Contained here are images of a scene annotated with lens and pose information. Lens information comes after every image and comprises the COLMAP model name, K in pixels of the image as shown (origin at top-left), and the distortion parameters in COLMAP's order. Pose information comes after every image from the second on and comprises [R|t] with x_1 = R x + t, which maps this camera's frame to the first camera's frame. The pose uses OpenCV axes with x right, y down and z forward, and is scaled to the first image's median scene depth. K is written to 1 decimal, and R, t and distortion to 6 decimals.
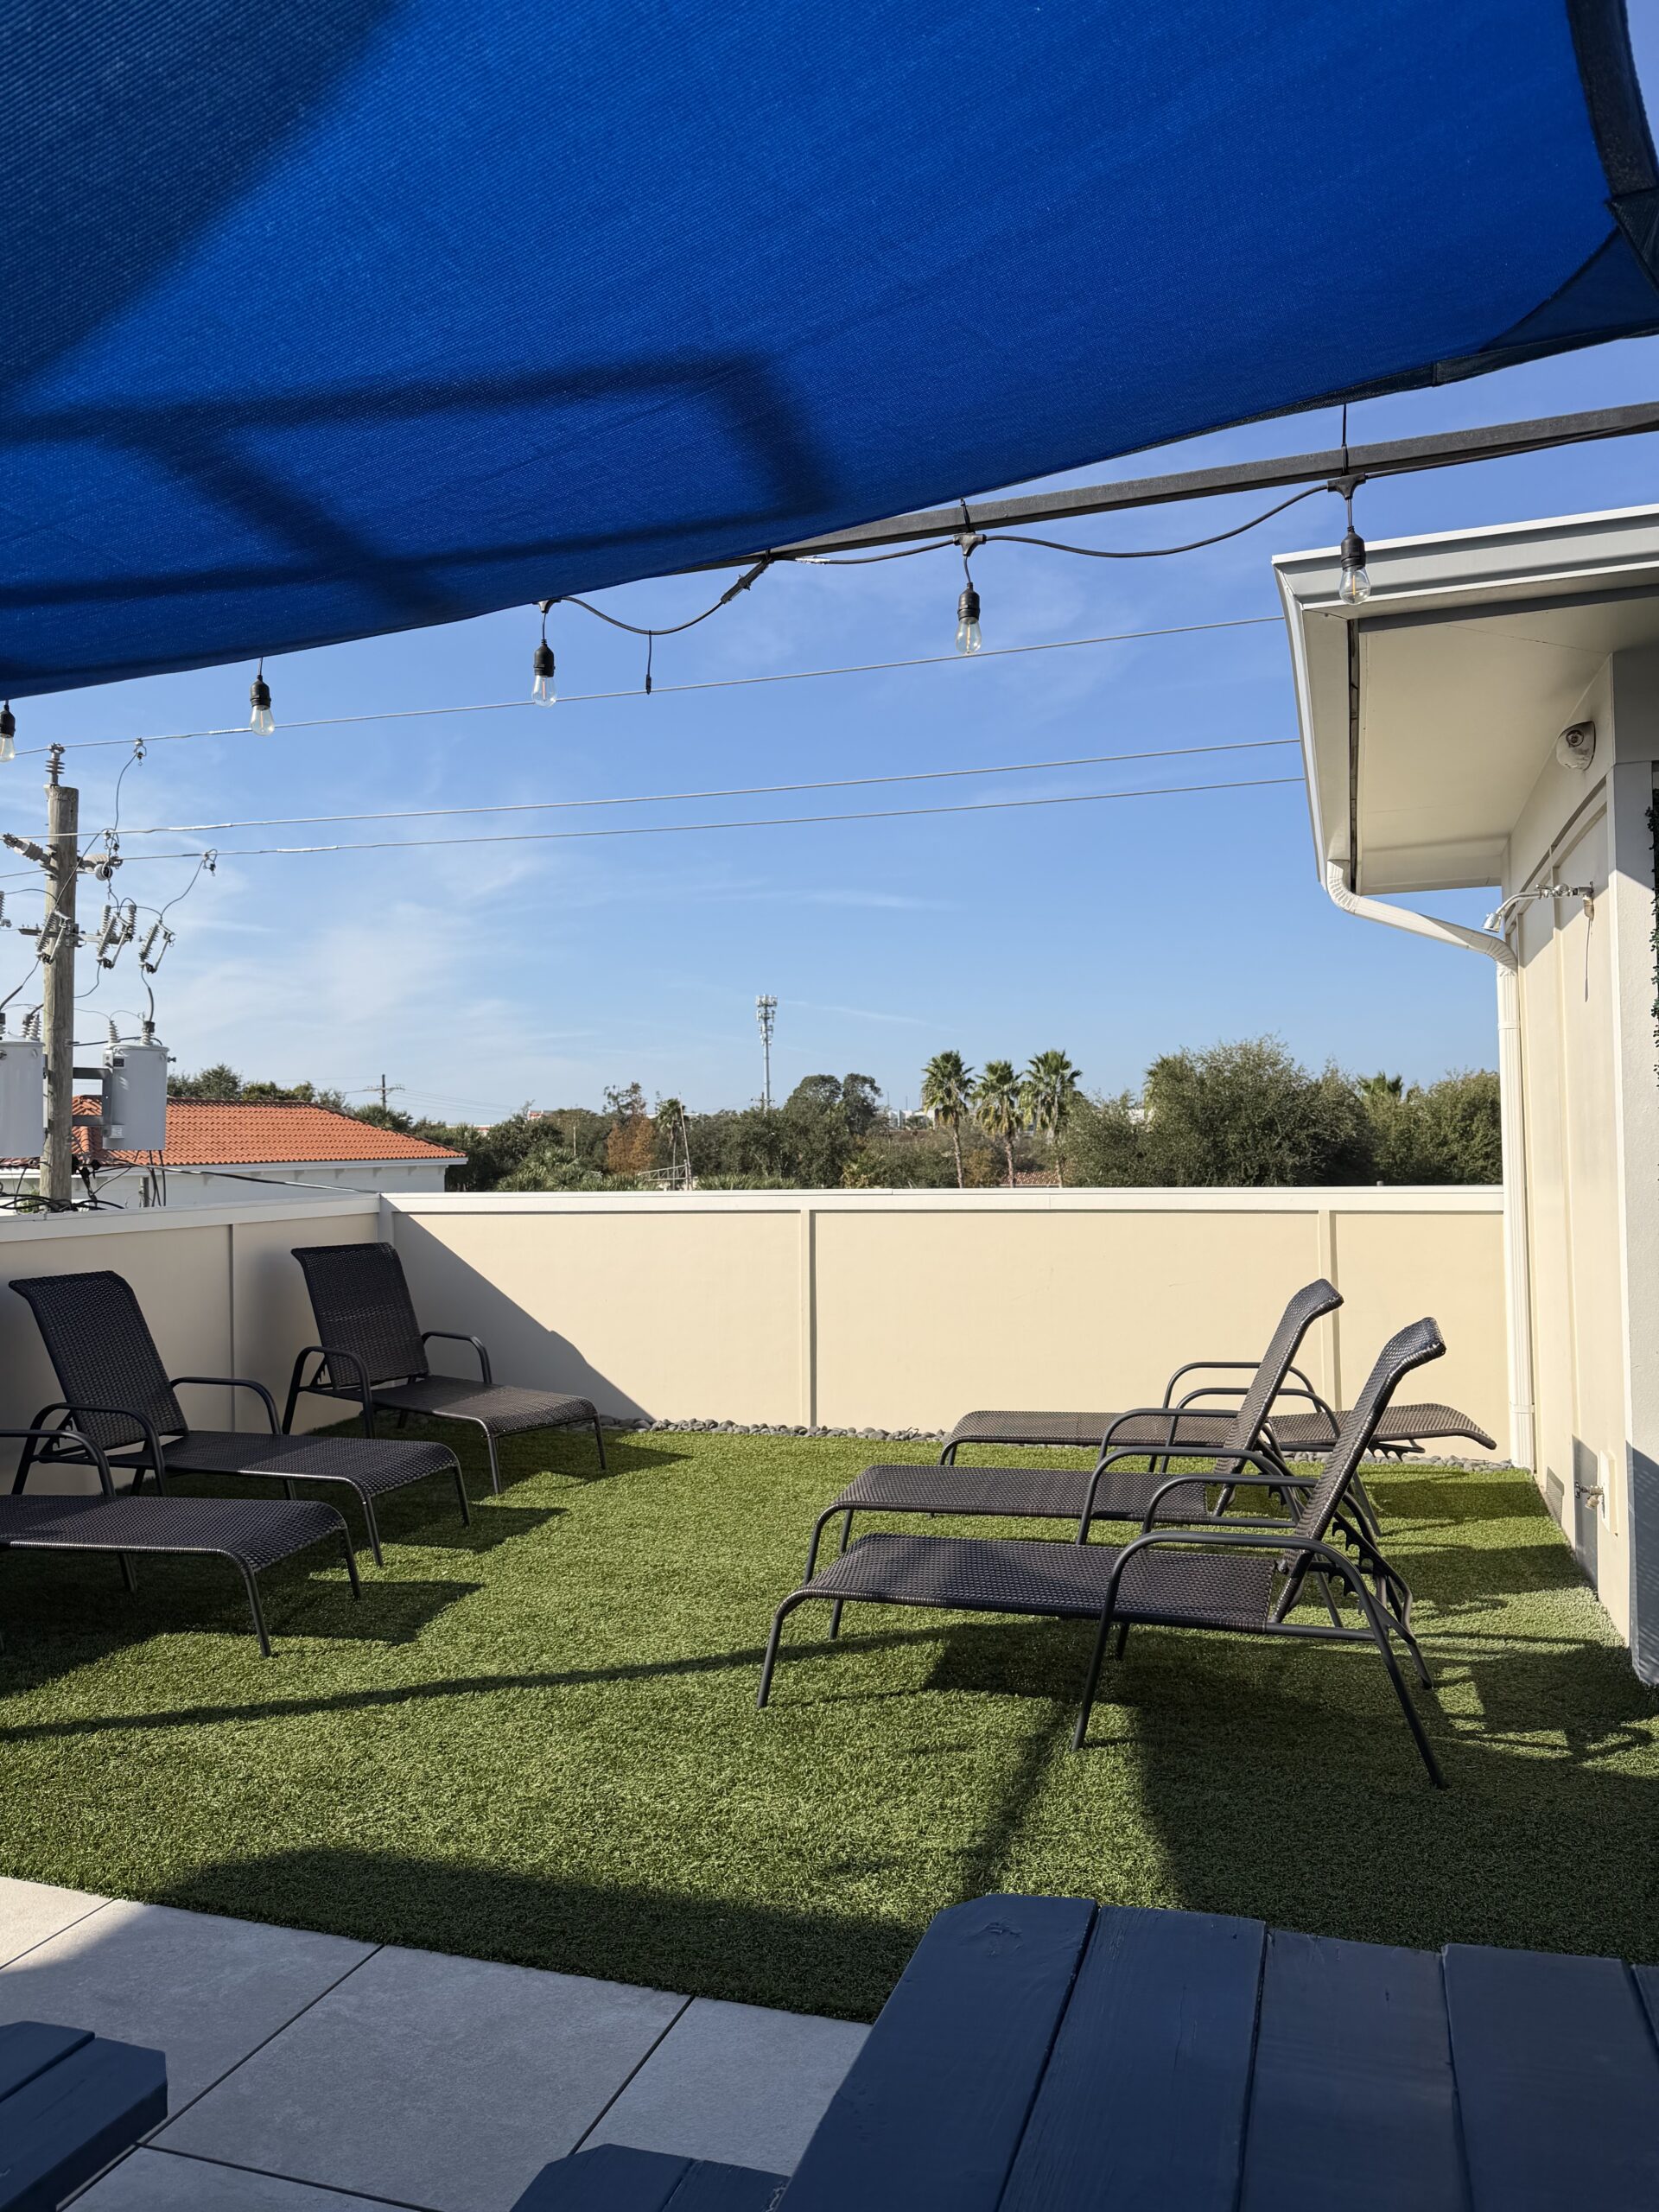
lens RADIAL K [[1555.4, 0, 831.6], [0, 1555.4, 1115.4], [0, 0, 1]] dist [0.020951, -0.013482]
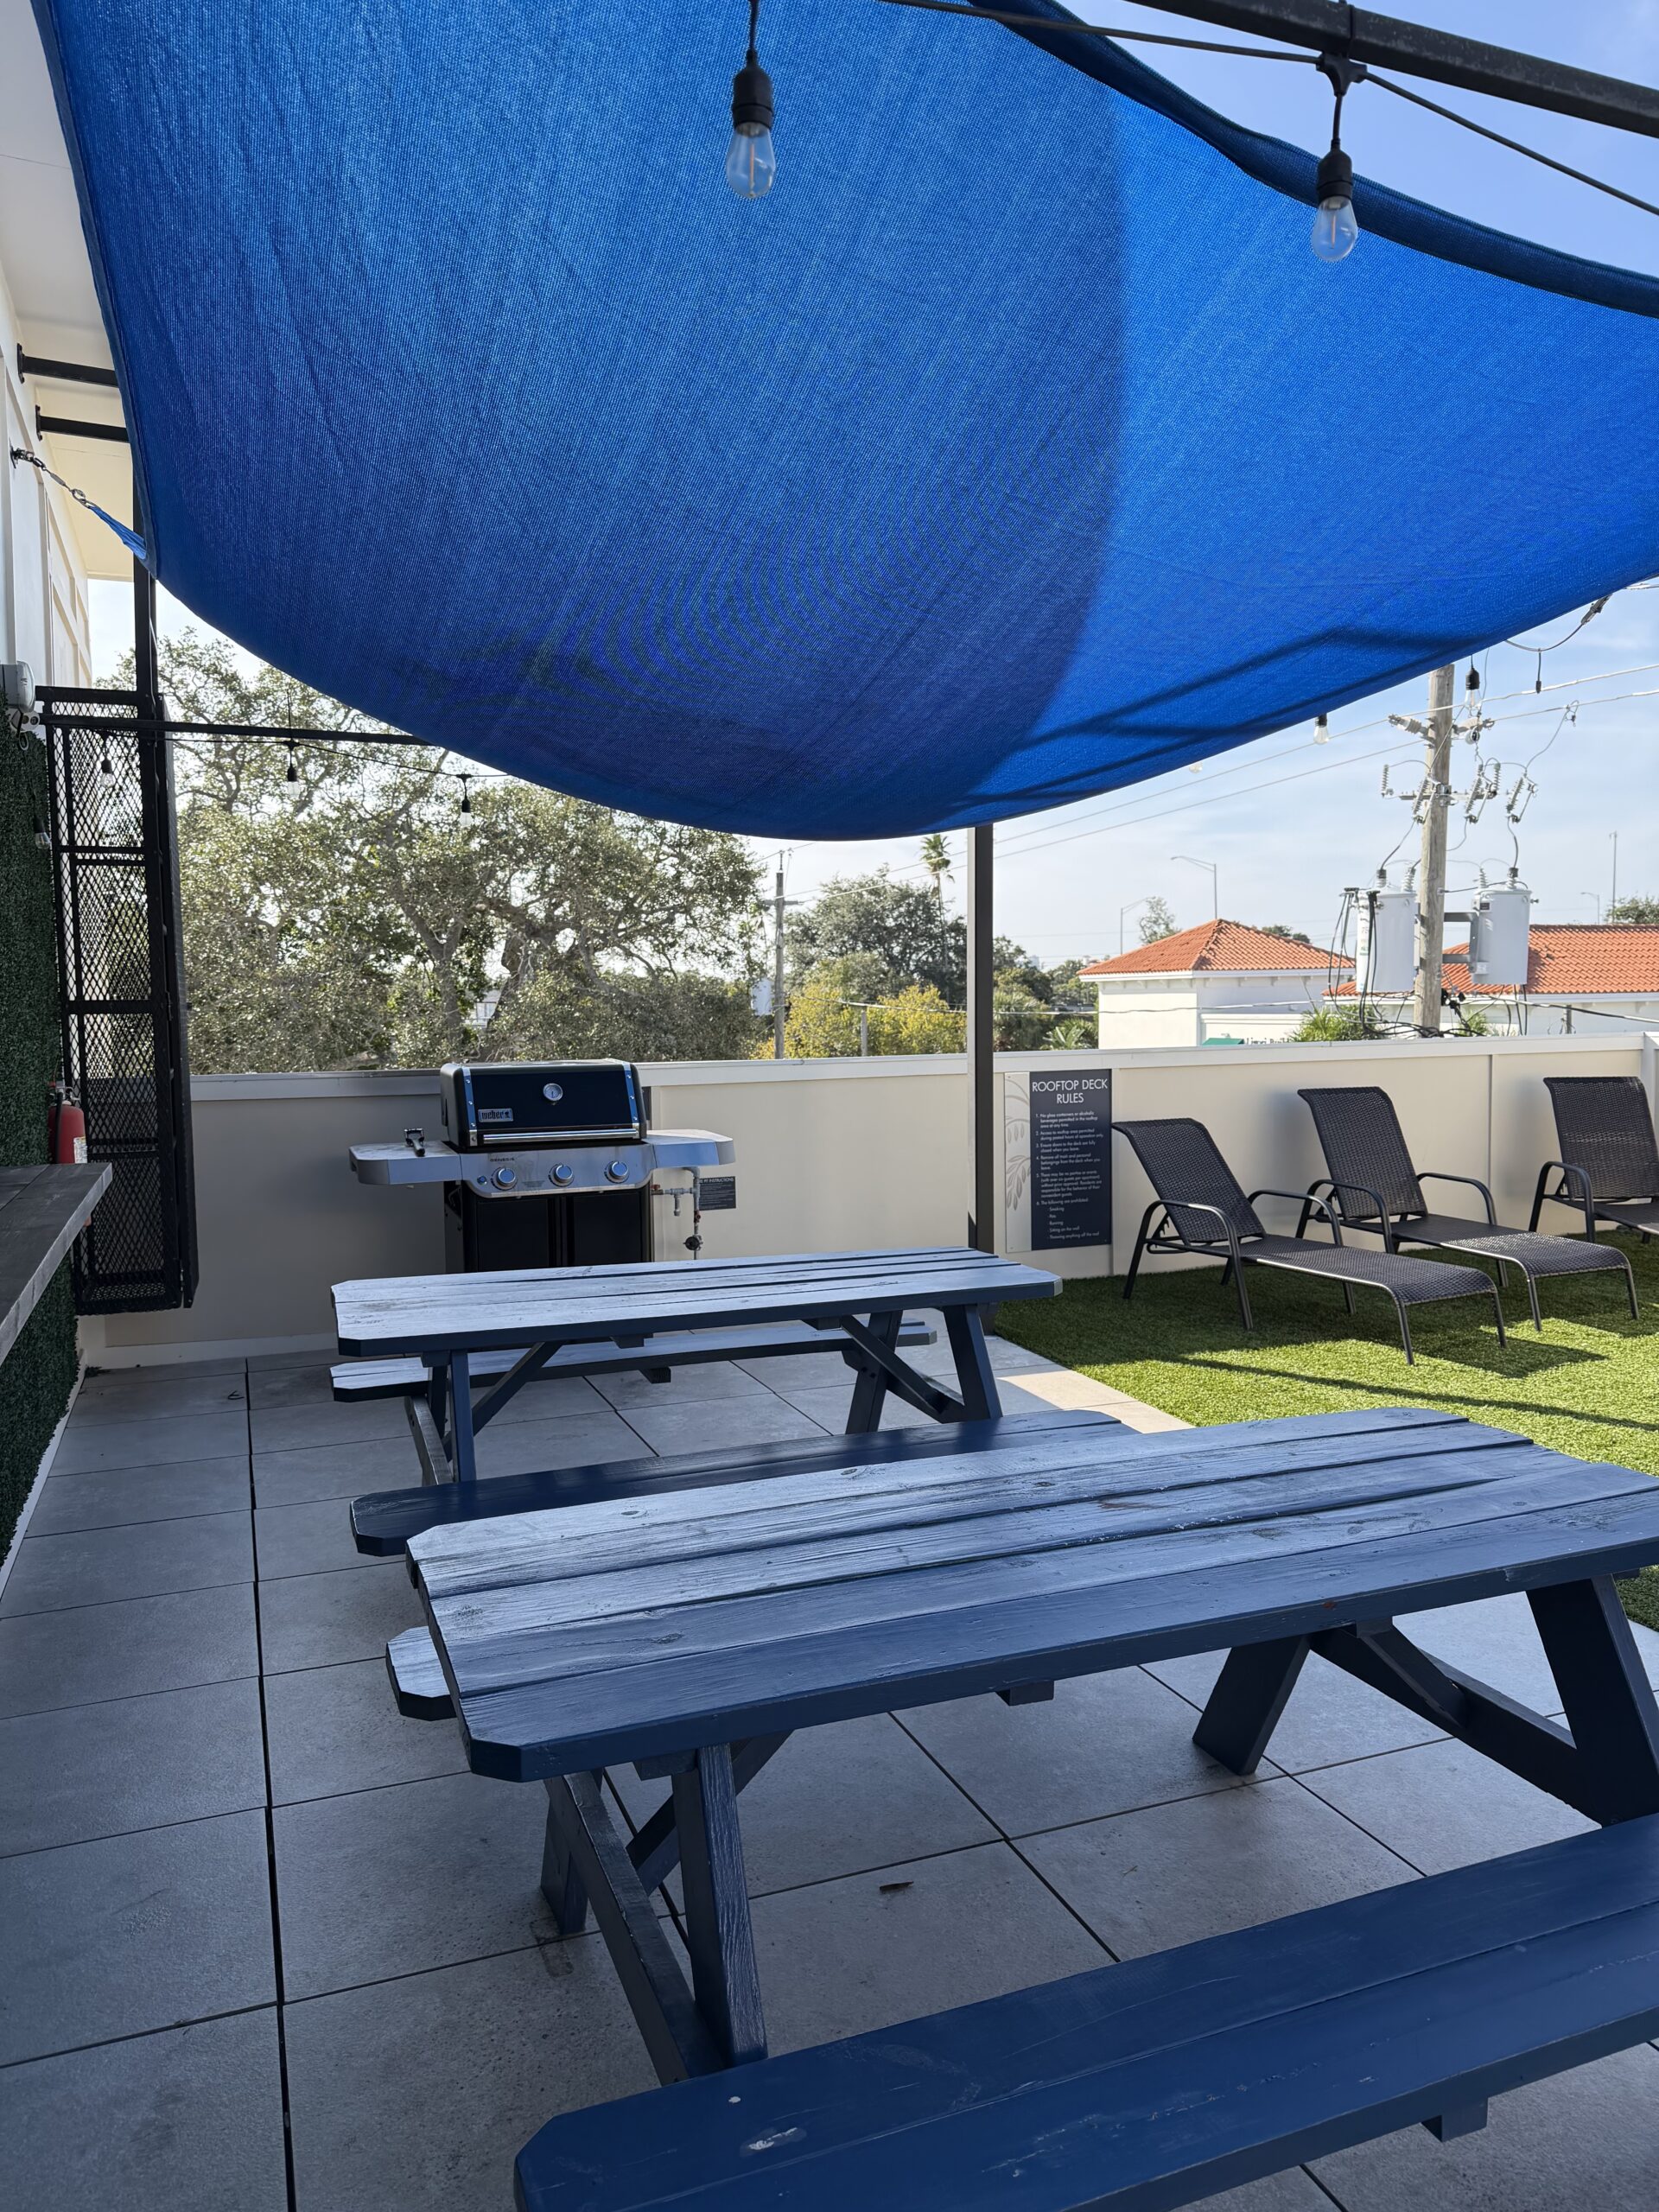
lens RADIAL K [[1555.4, 0, 830.6], [0, 1555.4, 1106.5], [0, 0, 1]] dist [0.020951, -0.013482]
pose [[0.637625, 0.064083, -0.767677, 0.190766], [0.018093, 0.995013, 0.098089, -0.015506], [0.770135, -0.076434, 0.633286, -0.138459]]
